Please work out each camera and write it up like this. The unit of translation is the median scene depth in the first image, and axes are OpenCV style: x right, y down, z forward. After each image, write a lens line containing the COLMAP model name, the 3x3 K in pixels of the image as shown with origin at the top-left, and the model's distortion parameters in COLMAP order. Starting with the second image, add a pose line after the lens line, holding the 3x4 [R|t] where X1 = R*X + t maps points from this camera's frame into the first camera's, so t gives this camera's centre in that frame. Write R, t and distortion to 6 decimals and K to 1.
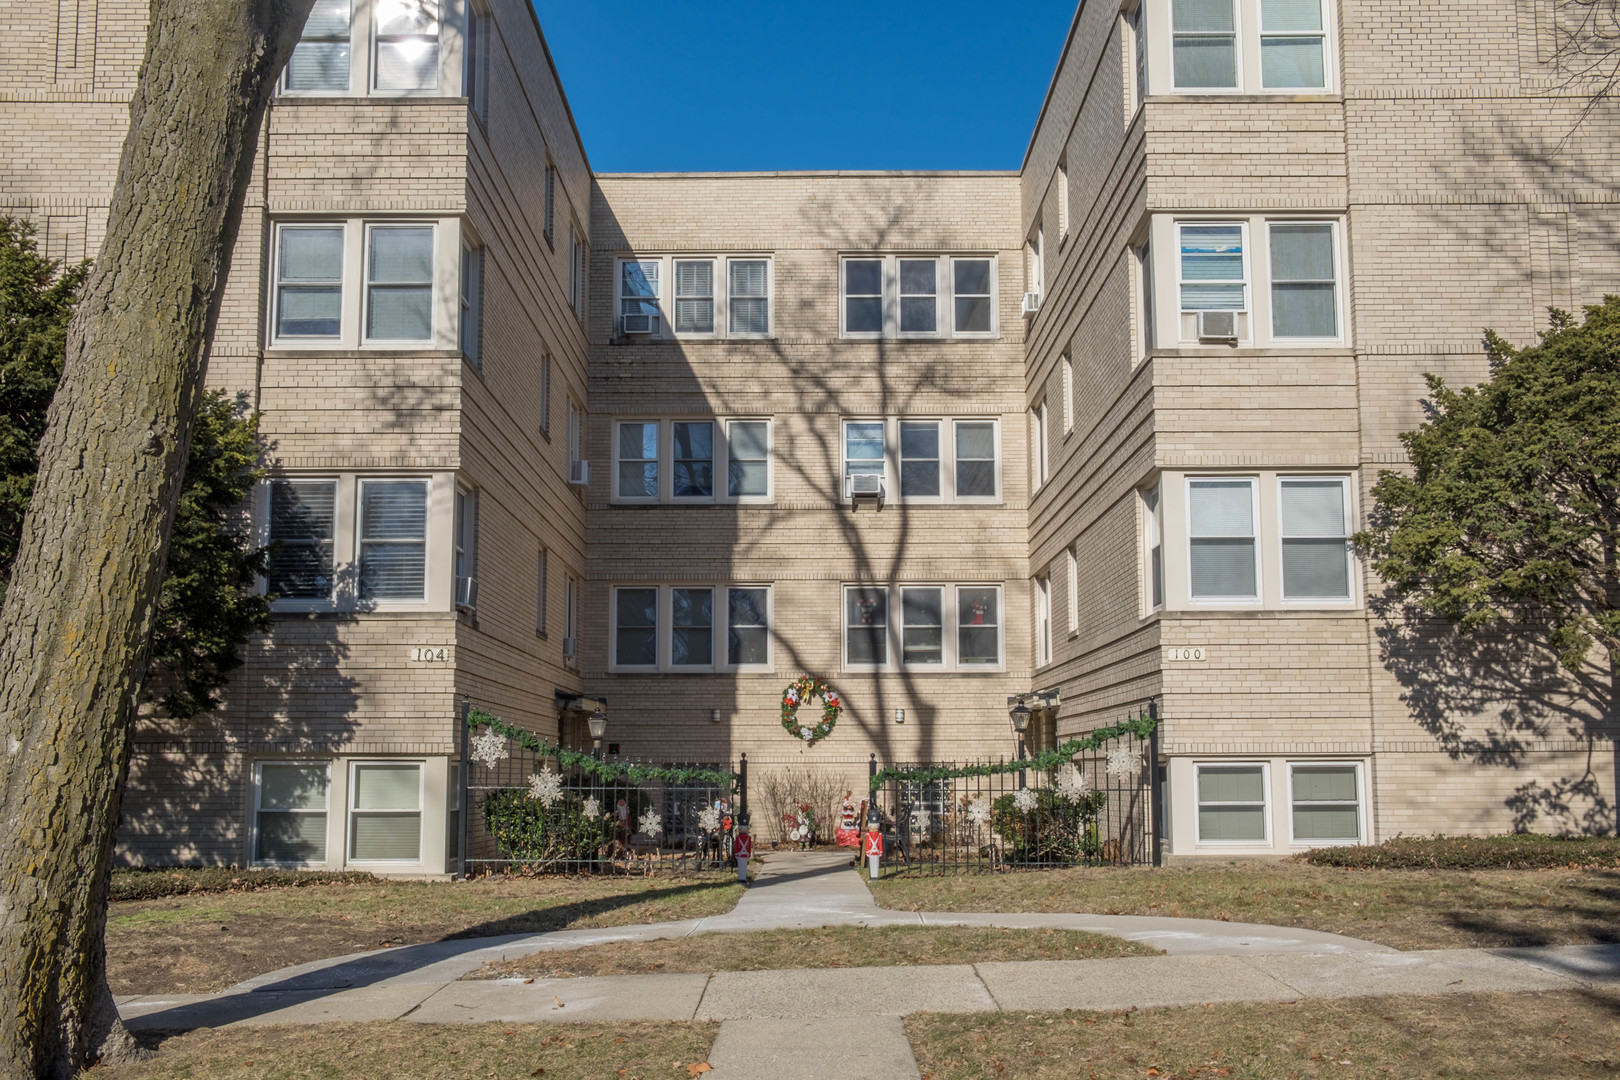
lens RADIAL K [[1621.2, 0, 804.3], [0, 1621.2, 567.9], [0, 0, 1]] dist [-0.014635, 0.022906]
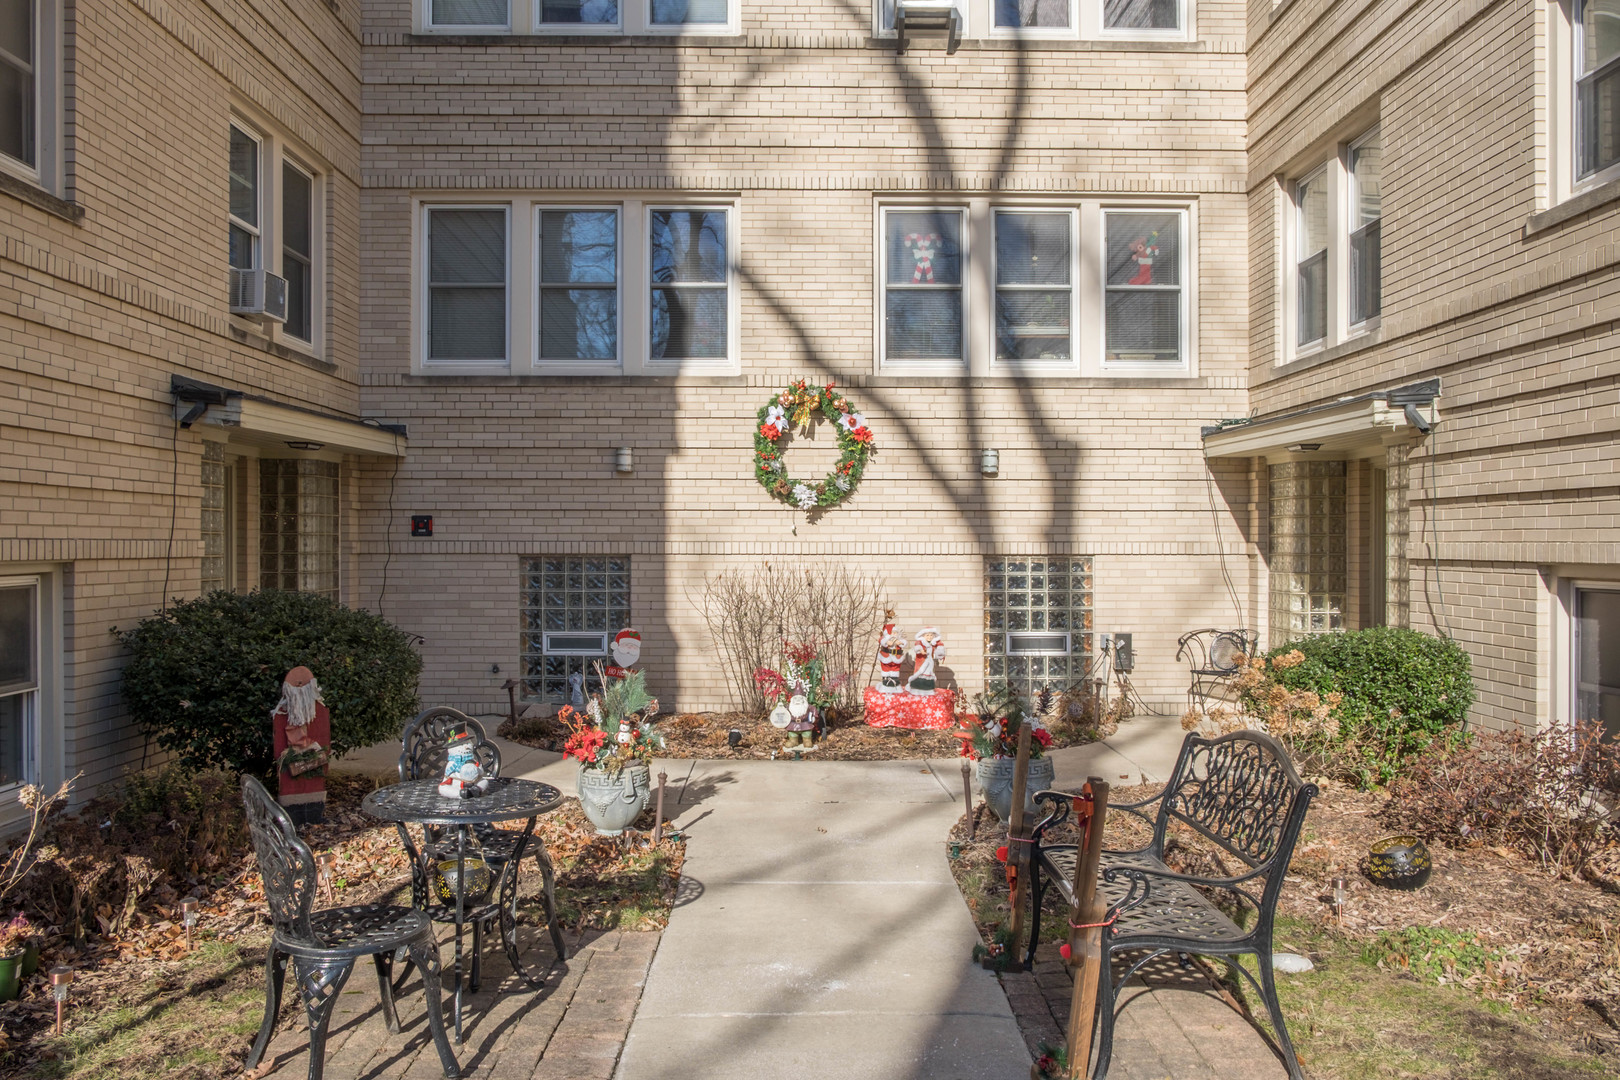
lens RADIAL K [[1281.5, 0, 810.0], [0, 1281.5, 540.0], [0, 0, 1]] dist [-0.023641, 0.007269]
pose [[0.999923, 0.002141, 0.012250, -0.001897], [-0.003671, 0.991990, 0.126264, 0.067584], [-0.011881, -0.126300, 0.991921, 0.623682]]
